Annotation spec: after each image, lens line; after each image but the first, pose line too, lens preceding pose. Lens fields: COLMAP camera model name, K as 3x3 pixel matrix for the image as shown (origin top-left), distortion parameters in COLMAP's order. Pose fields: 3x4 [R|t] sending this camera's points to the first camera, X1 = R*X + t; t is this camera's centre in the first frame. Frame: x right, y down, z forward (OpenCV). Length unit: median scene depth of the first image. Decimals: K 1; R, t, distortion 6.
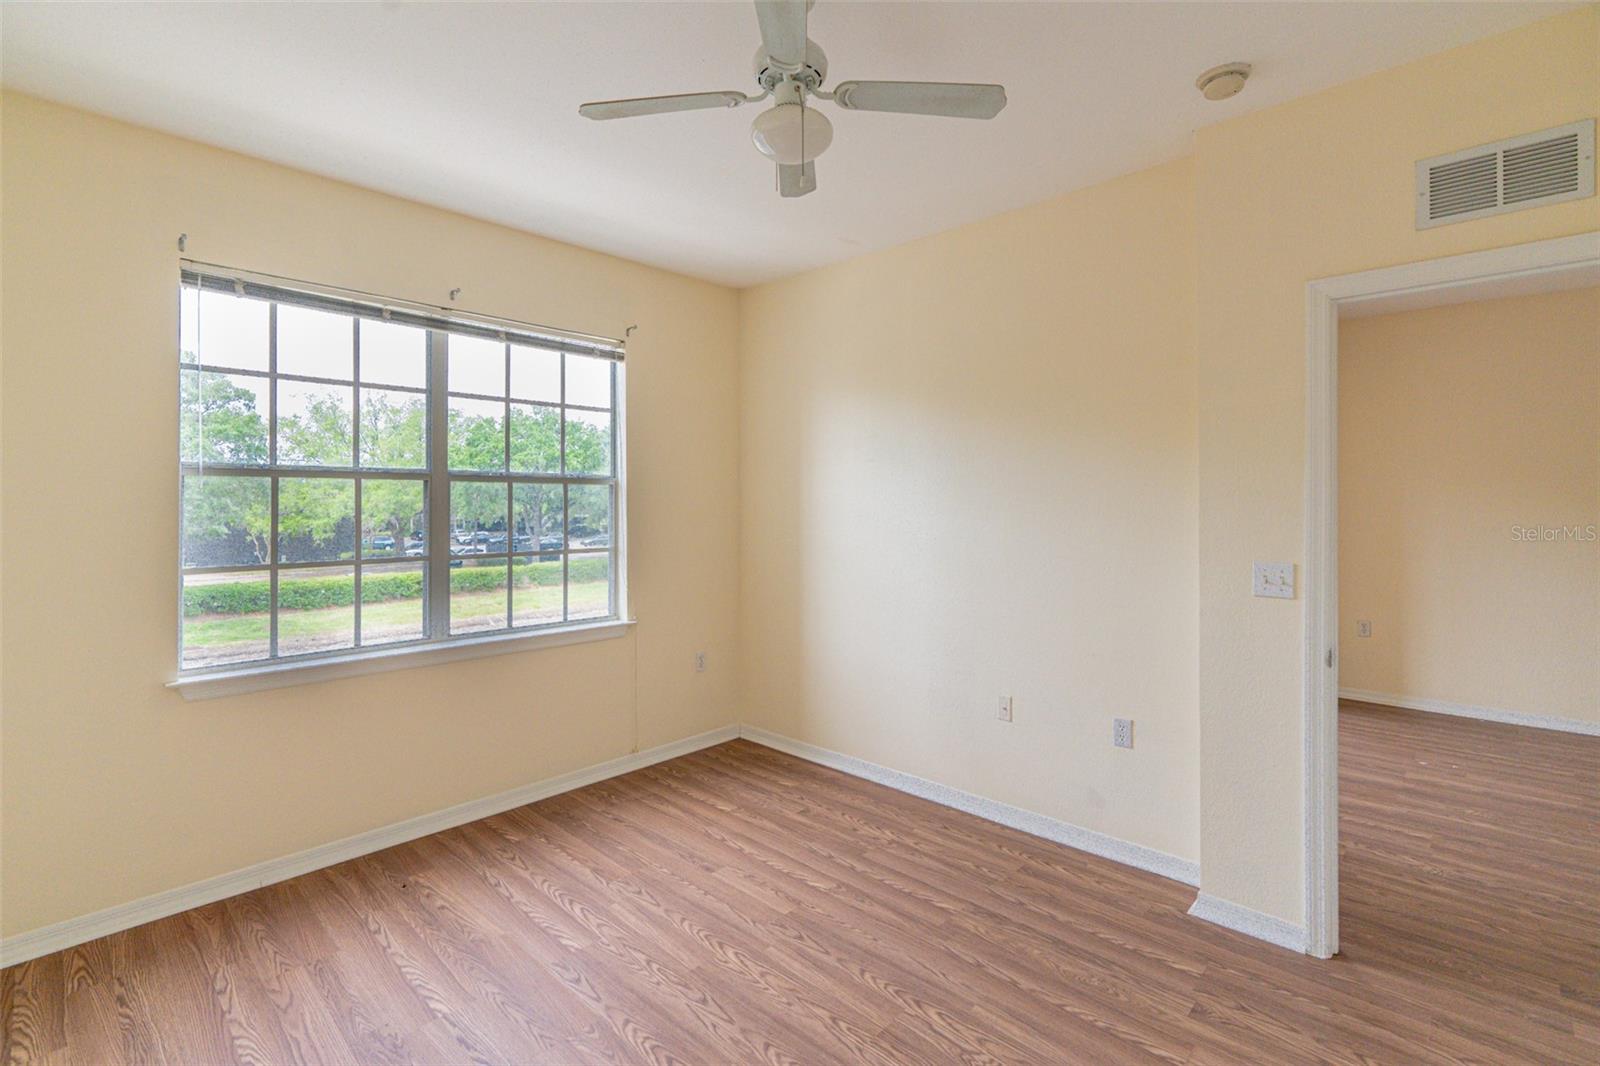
lens RADIAL K [[727.7, 0, 817.0], [0, 727.7, 498.7], [0, 0, 1]] dist [0.001749, -0.000197]
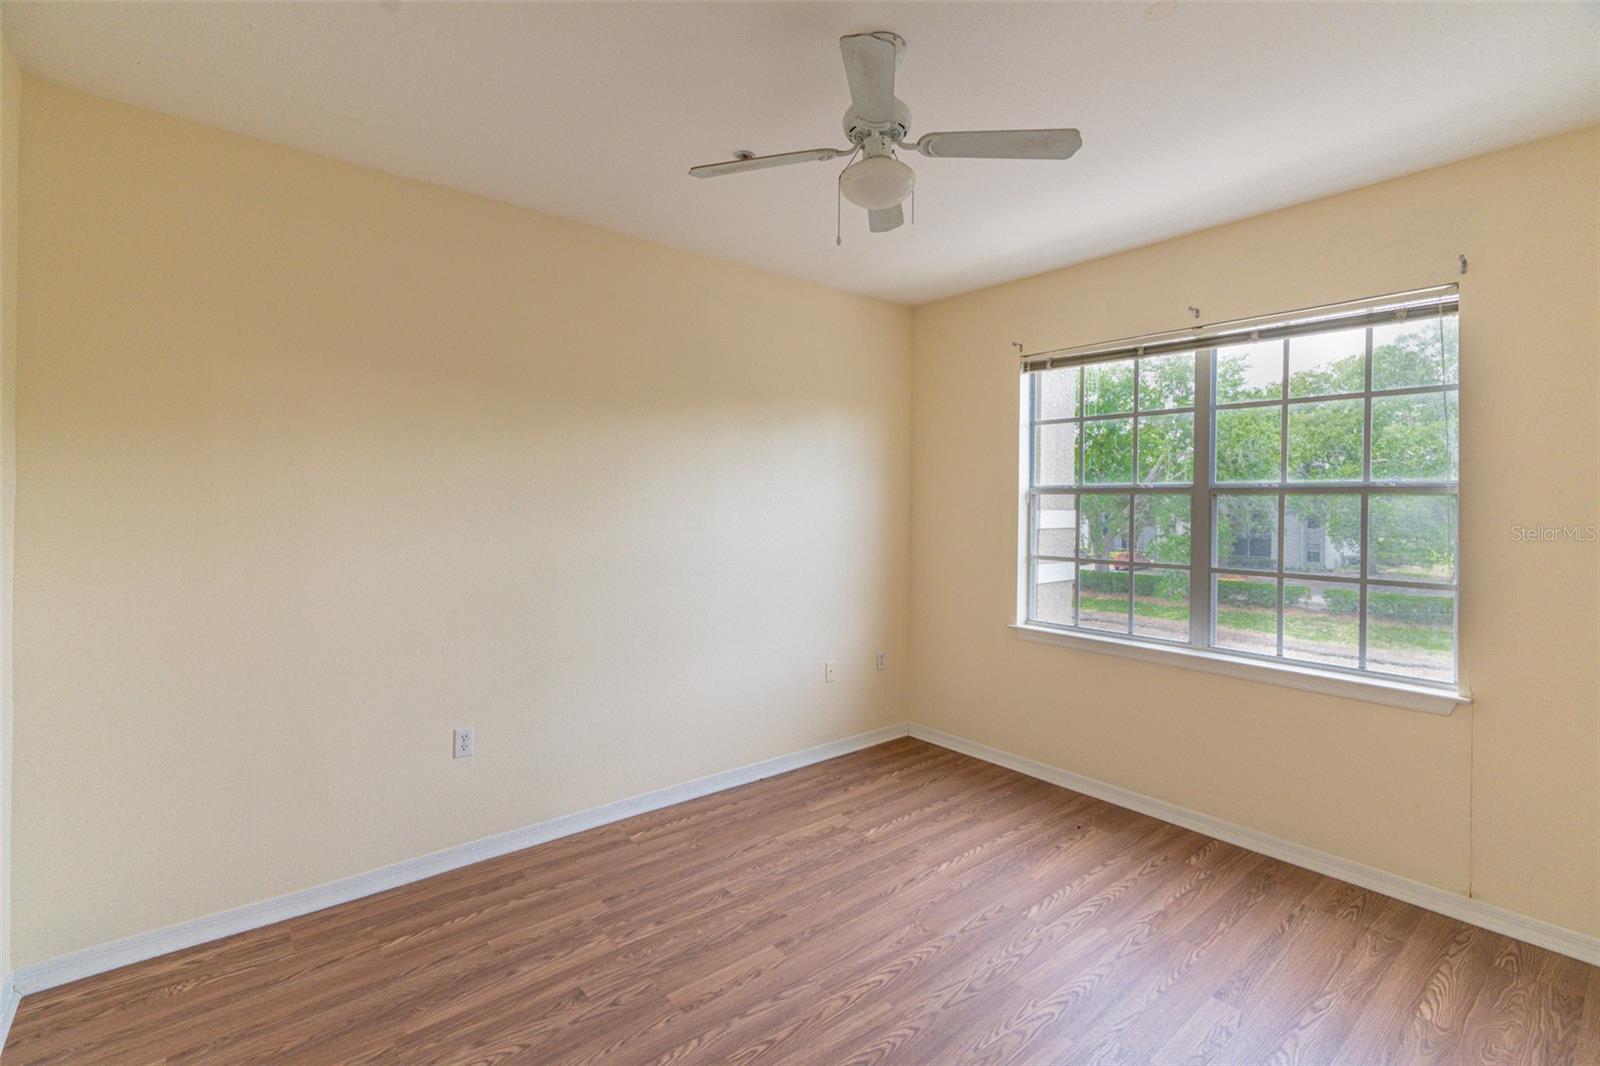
lens RADIAL K [[727.7, 0, 785.2], [0, 727.7, 512.9], [0, 0, 1]] dist [0.001749, -0.000197]
pose [[-0.141925, 0.012065, -0.989804, 0.639808], [-0.006450, 0.999893, 0.013113, -0.009444], [0.989856, 0.008245, -0.141832, 0.611274]]
